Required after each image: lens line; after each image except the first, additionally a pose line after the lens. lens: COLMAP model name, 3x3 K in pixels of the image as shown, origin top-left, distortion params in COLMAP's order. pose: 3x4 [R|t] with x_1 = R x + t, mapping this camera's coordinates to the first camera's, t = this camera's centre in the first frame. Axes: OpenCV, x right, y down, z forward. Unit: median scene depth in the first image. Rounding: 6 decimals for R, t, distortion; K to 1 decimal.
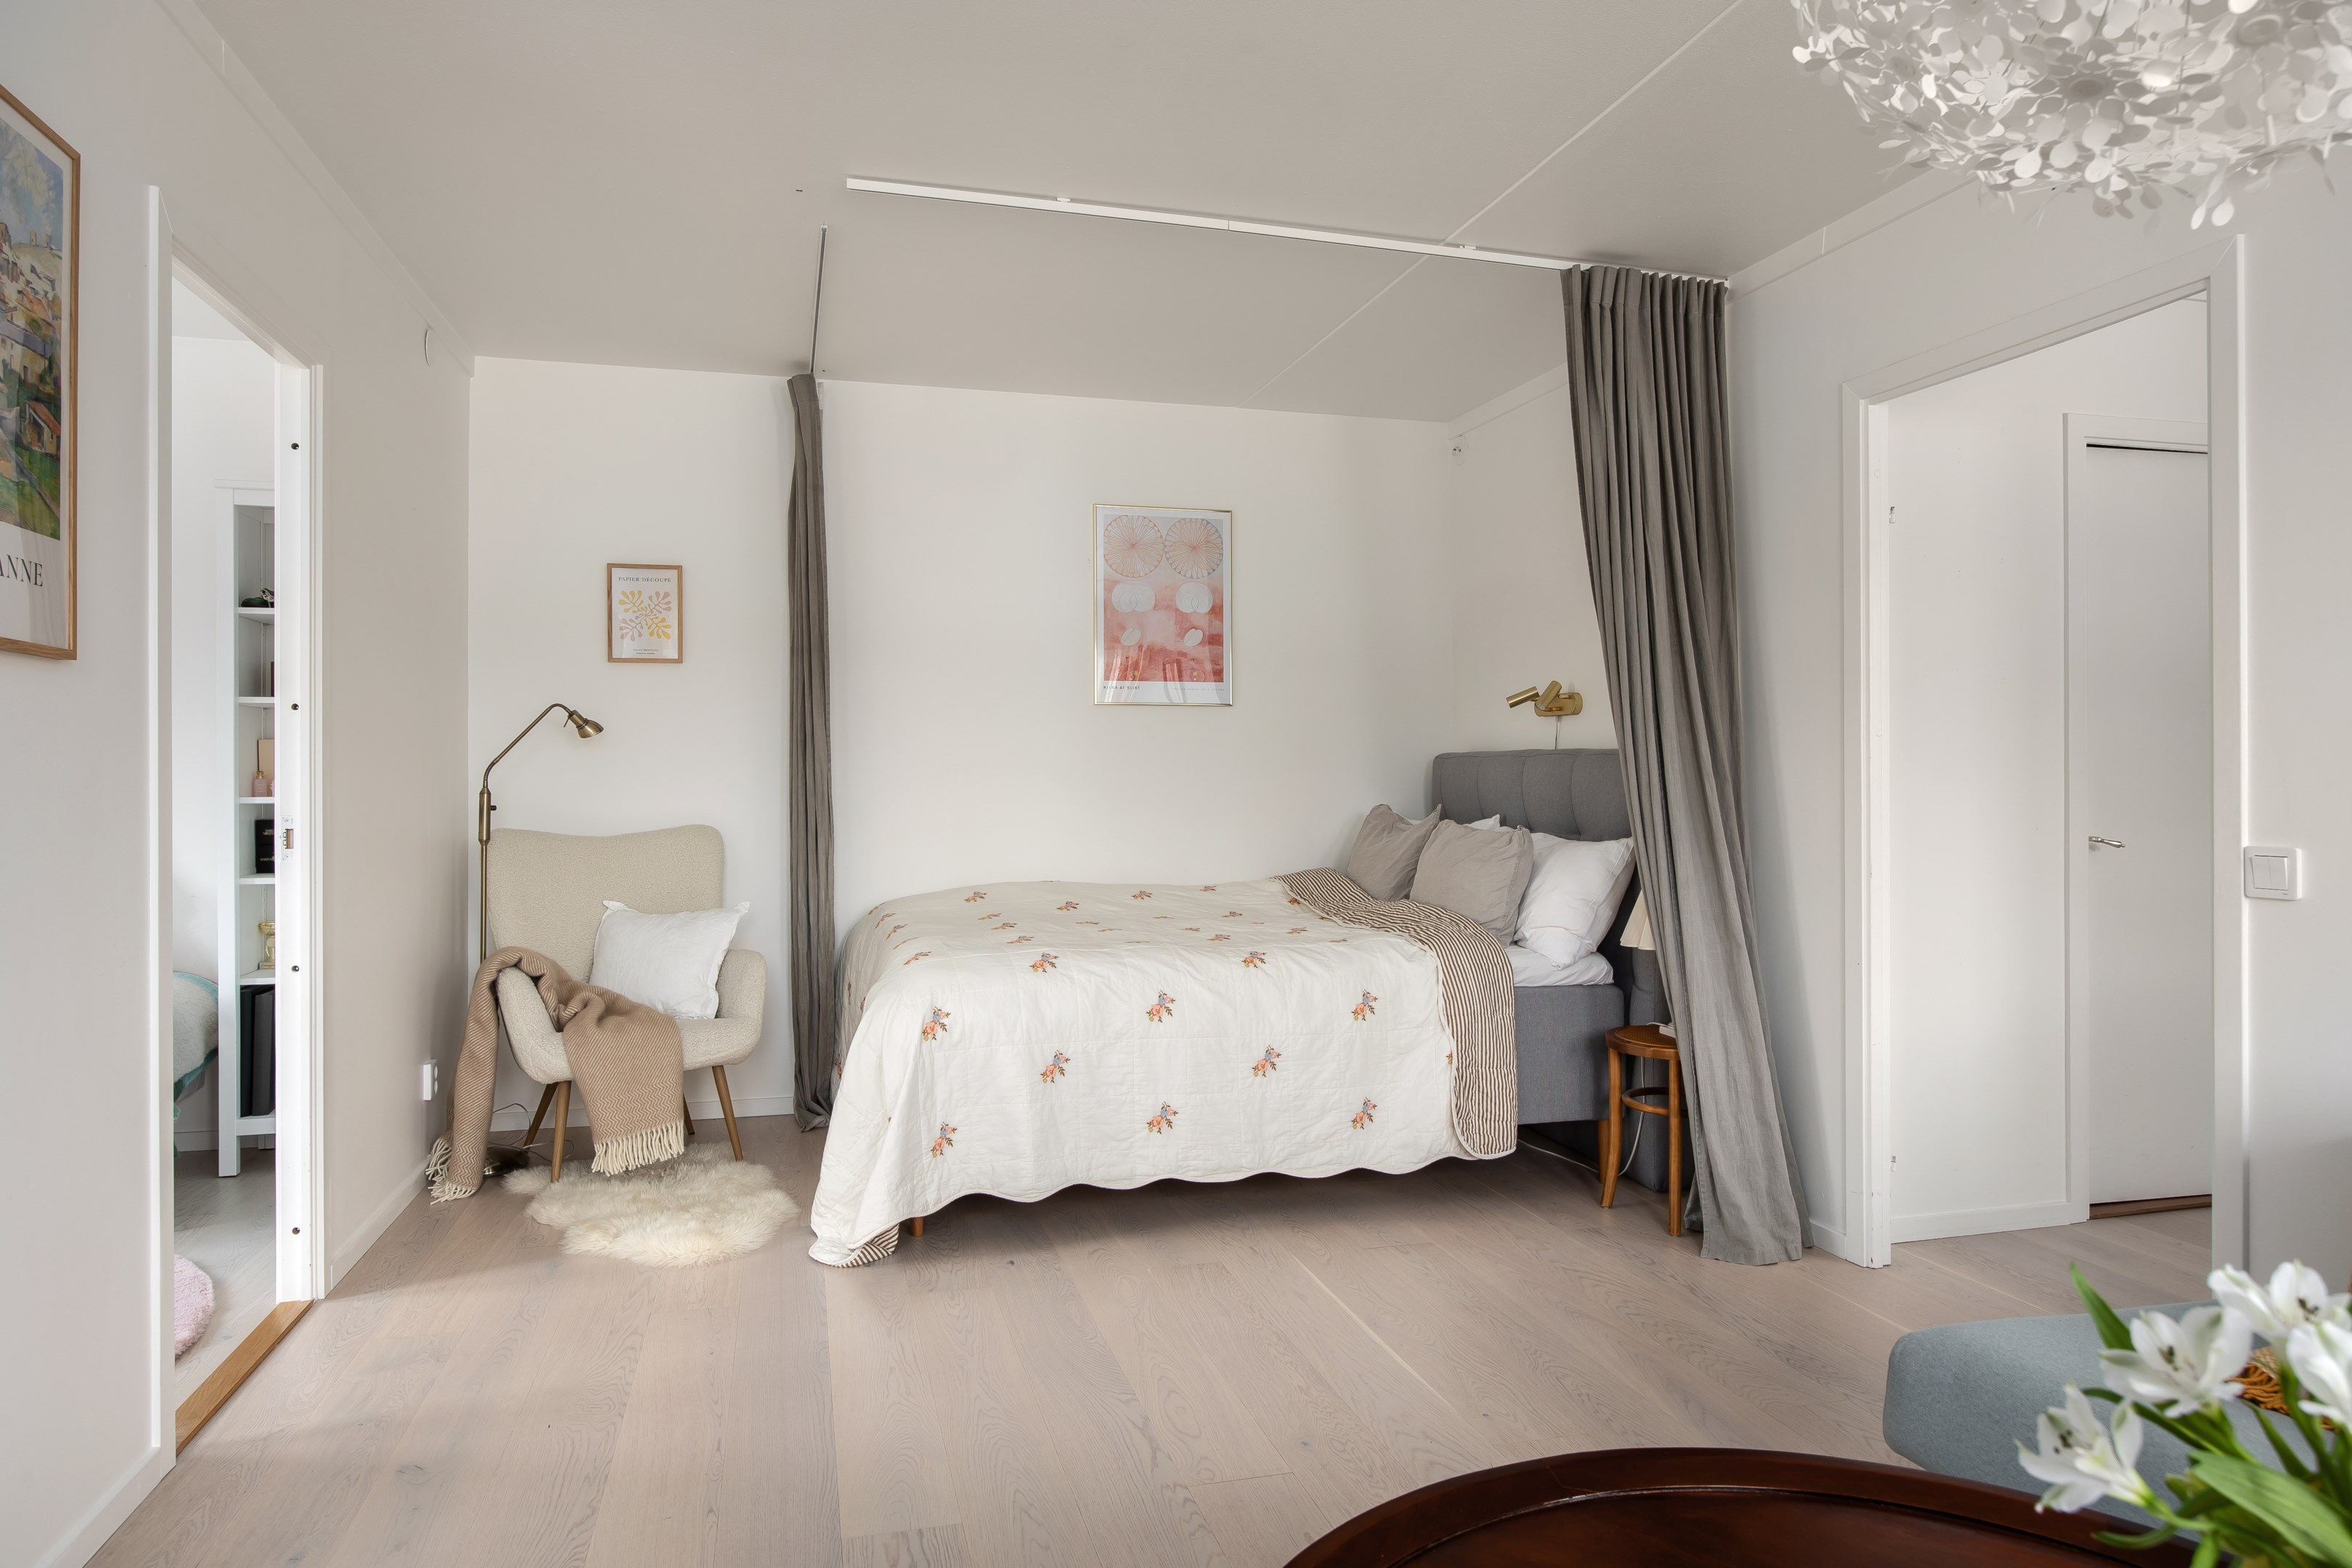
lens RADIAL K [[1417.8, 0, 1174.7], [0, 1417.8, 773.6], [0, 0, 1]] dist [0.010191, -0.000128]
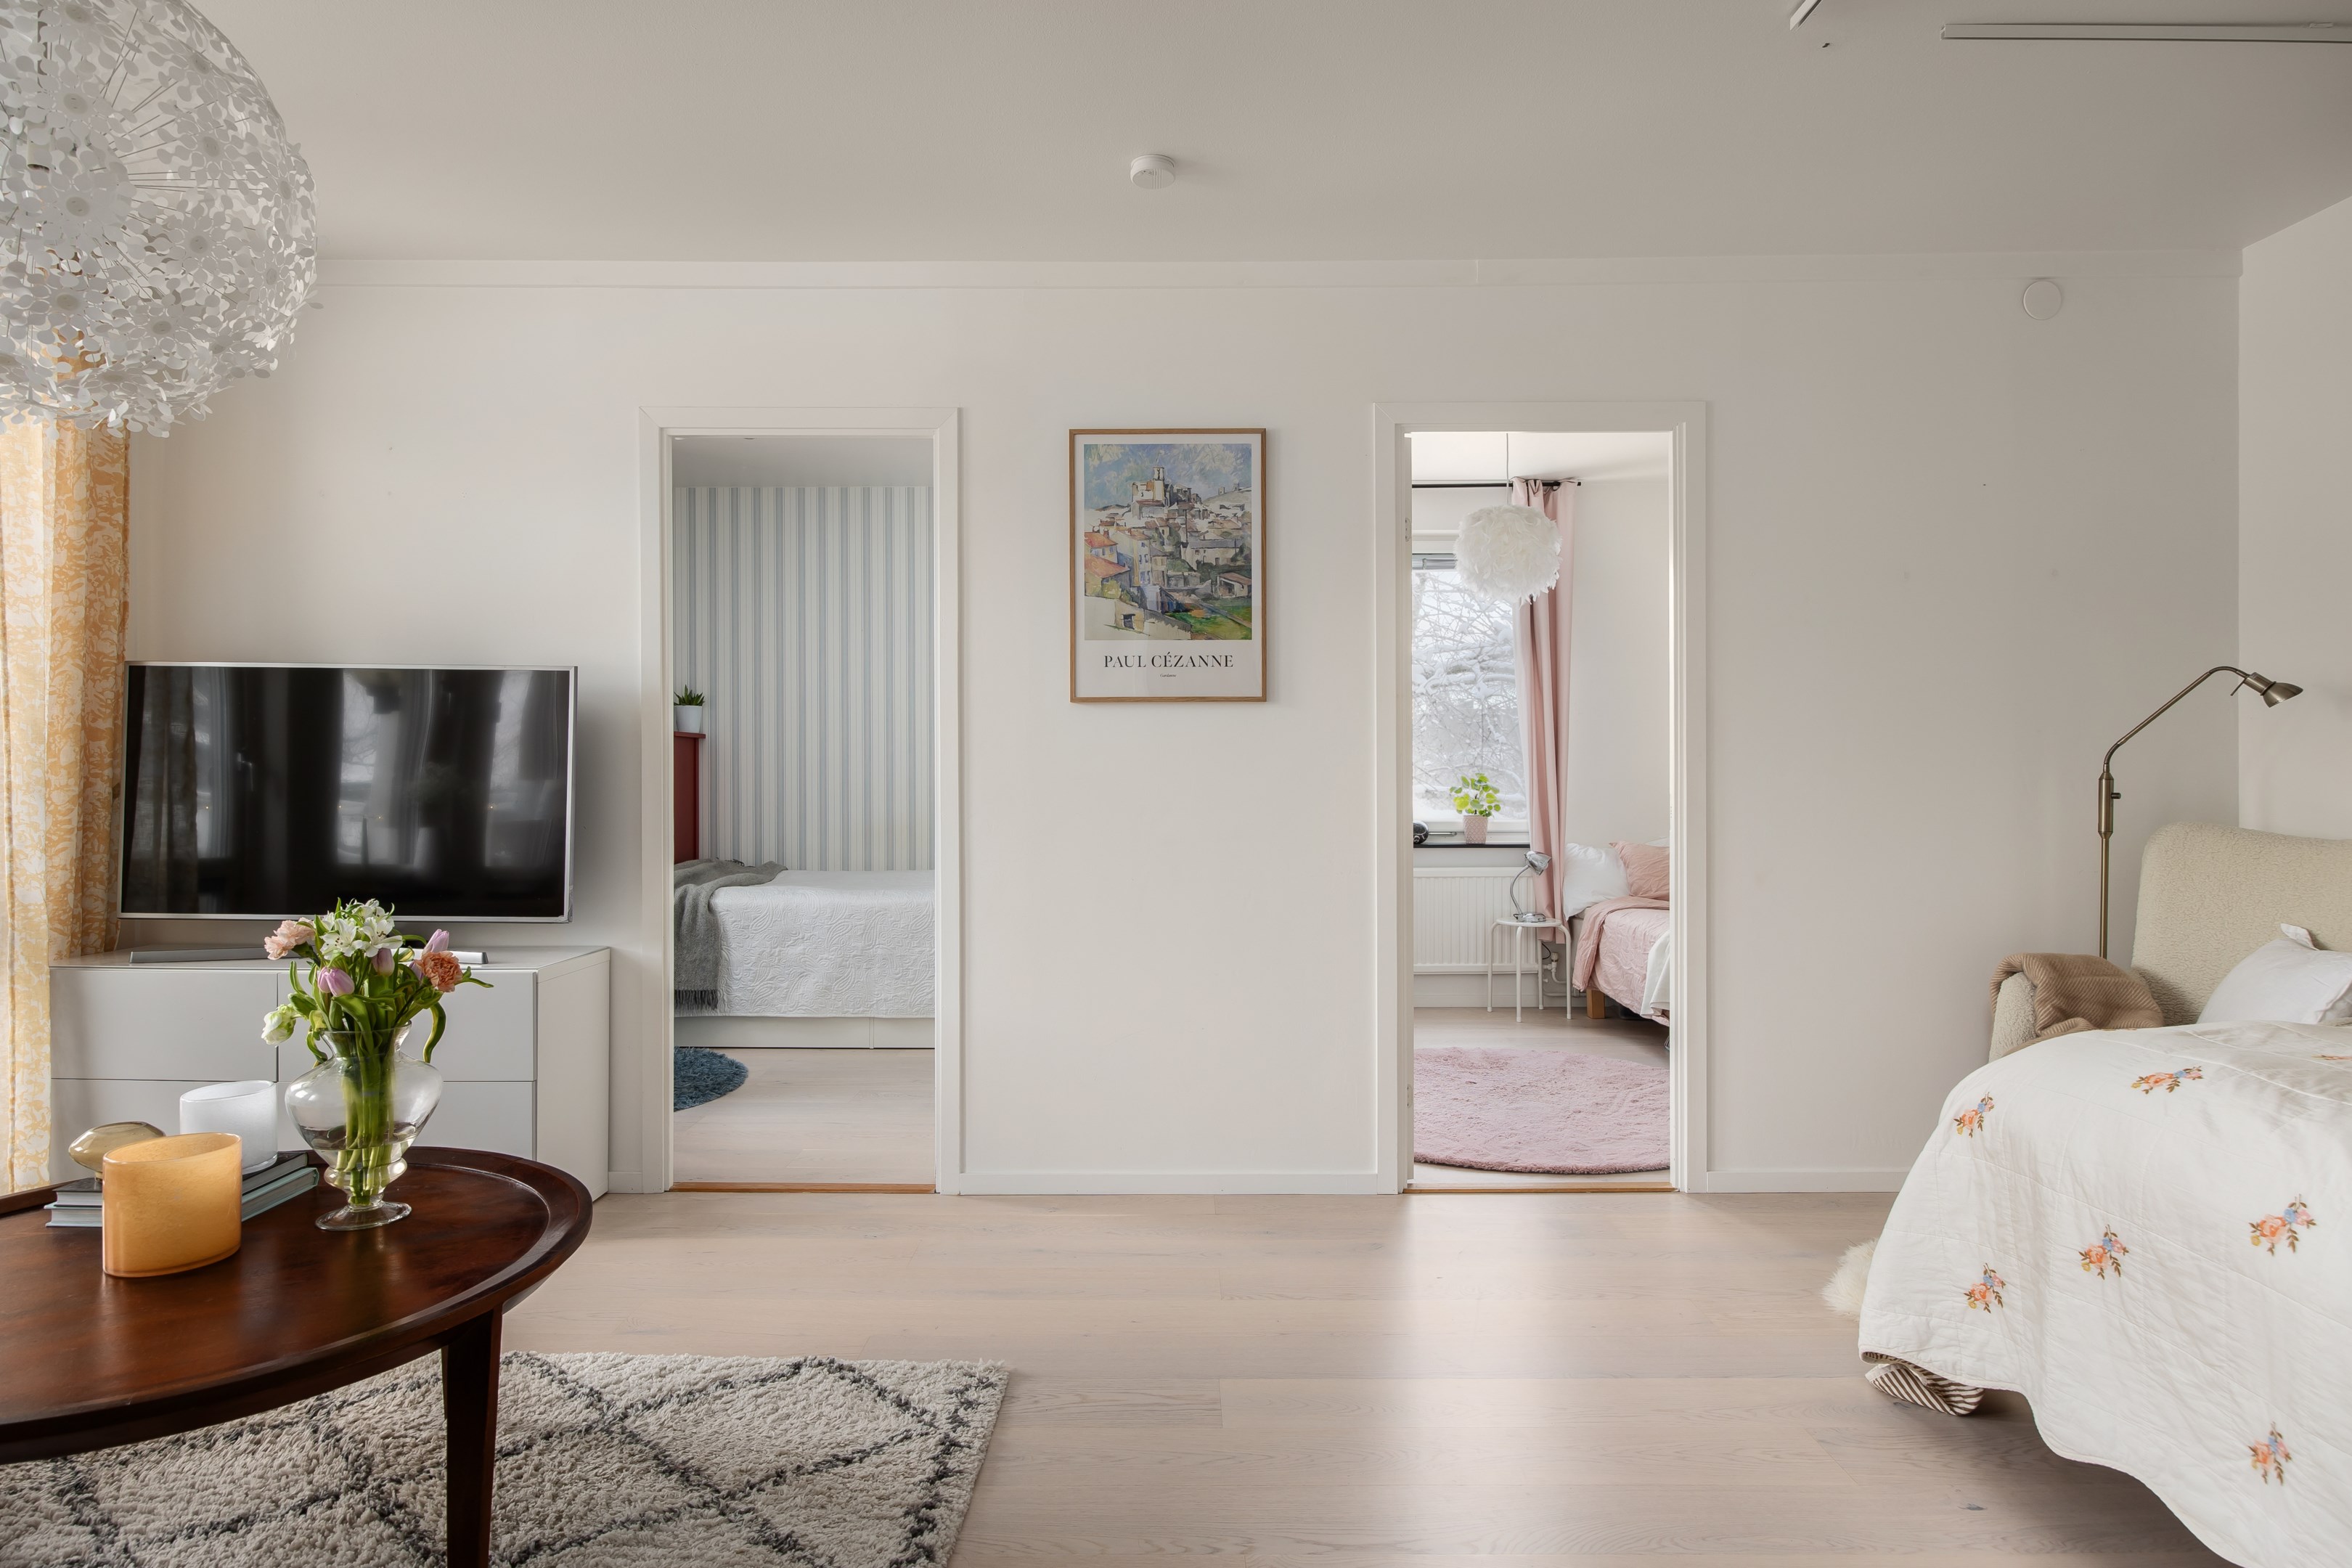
lens RADIAL K [[1352.6, 0, 1176.7], [0, 1352.6, 784.4], [0, 0, 1]] dist [-0.009106, -0.001100]
pose [[-0.287439, 0.004742, -0.957787, 0.472004], [0.006068, 0.999977, 0.003130, 0.011021], [0.957780, -0.004912, -0.287461, 0.690303]]
